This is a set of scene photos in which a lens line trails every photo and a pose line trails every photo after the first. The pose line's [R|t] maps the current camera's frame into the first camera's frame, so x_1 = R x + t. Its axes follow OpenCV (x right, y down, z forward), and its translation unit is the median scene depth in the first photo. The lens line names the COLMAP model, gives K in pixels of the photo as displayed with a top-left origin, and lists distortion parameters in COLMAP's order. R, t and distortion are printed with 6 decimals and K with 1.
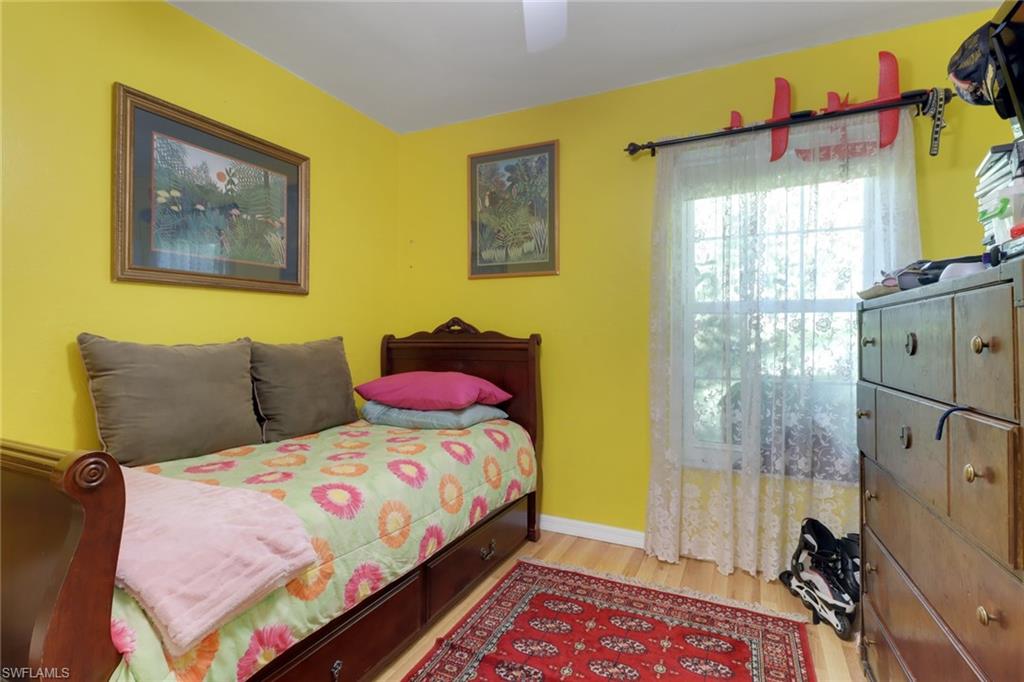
lens RADIAL K [[488.8, 0, 511.6], [0, 488.8, 336.9], [0, 0, 1]] dist [0.000373, -0.000654]
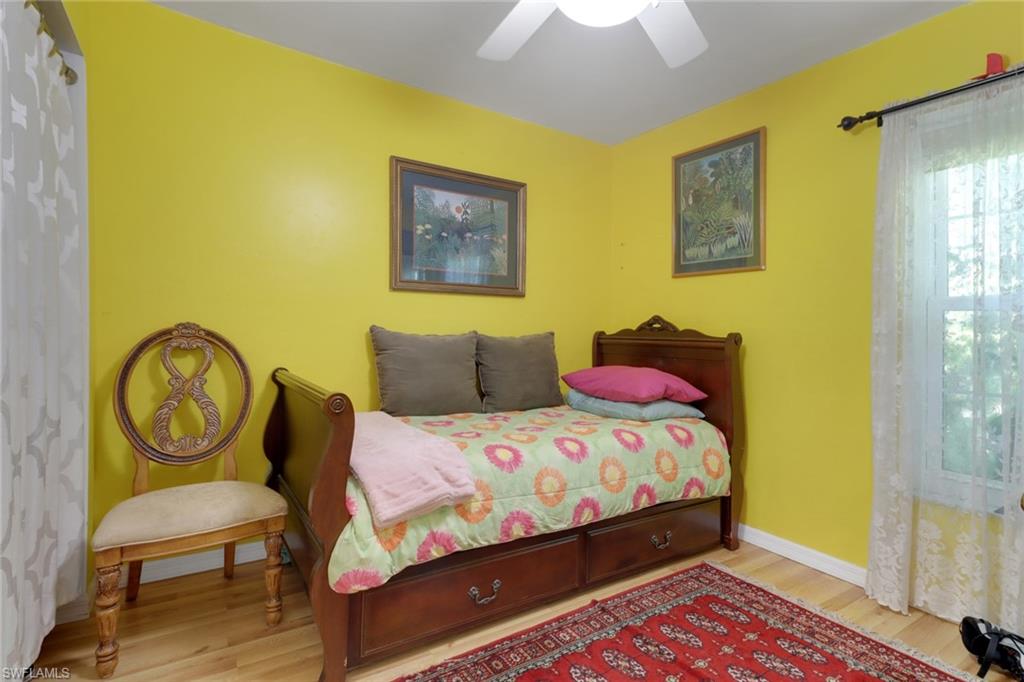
lens RADIAL K [[490.2, 0, 507.7], [0, 490.2, 330.4], [0, 0, 1]] dist [0.017458, -0.013260]
pose [[0.856633, 0.017707, -0.515623, 0.200850], [-0.022586, 0.999740, -0.003192, 0.002580], [0.515432, 0.014380, 0.856810, -0.068472]]
